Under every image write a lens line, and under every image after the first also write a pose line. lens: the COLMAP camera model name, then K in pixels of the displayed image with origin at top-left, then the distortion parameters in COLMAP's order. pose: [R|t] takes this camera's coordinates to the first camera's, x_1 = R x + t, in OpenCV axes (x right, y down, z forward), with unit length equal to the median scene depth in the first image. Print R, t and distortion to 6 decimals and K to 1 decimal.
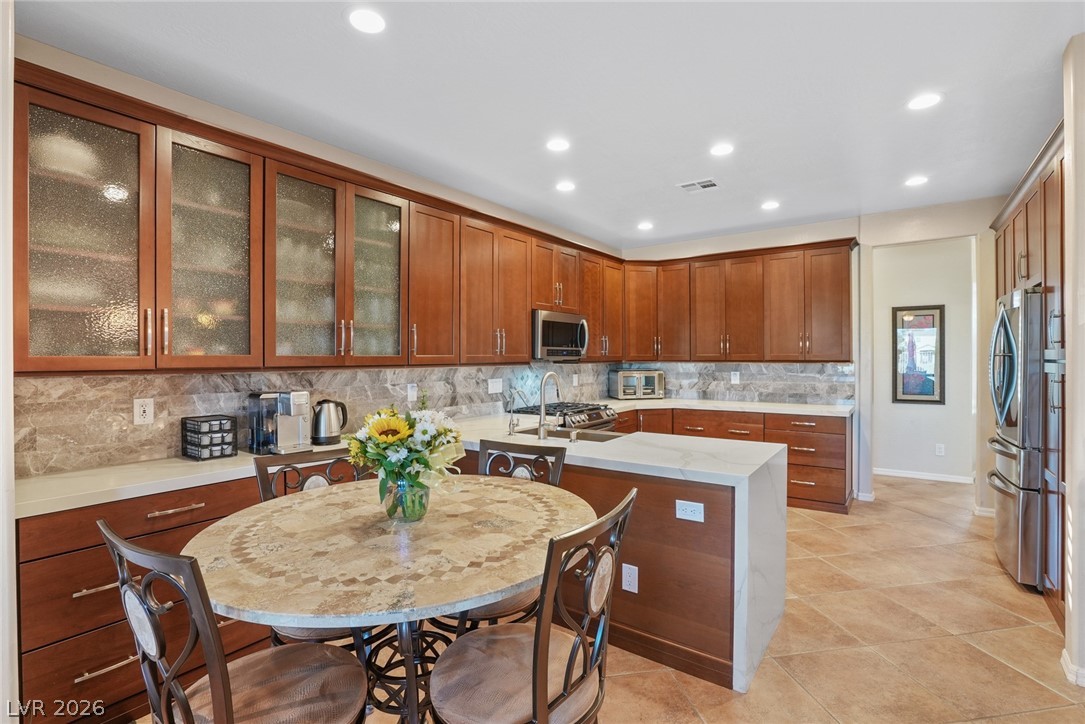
lens RADIAL K [[506.1, 0, 541.6], [0, 506.1, 361.1], [0, 0, 1]] dist [-0.058255, 0.018036]
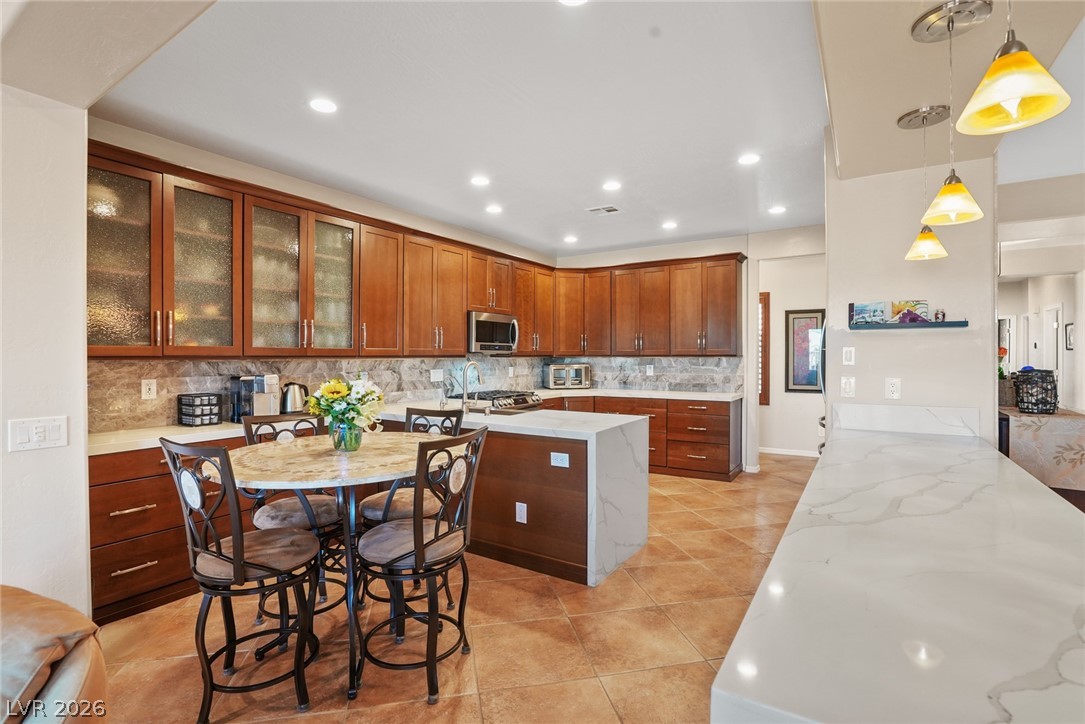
lens RADIAL K [[506.1, 0, 539.9], [0, 506.1, 361.3], [0, 0, 1]] dist [-0.058255, 0.018036]
pose [[0.998084, 0.002686, 0.061809, 0.109023], [-0.002971, 0.999985, 0.004511, 0.014973], [-0.061796, -0.004686, 0.998078, -0.276048]]
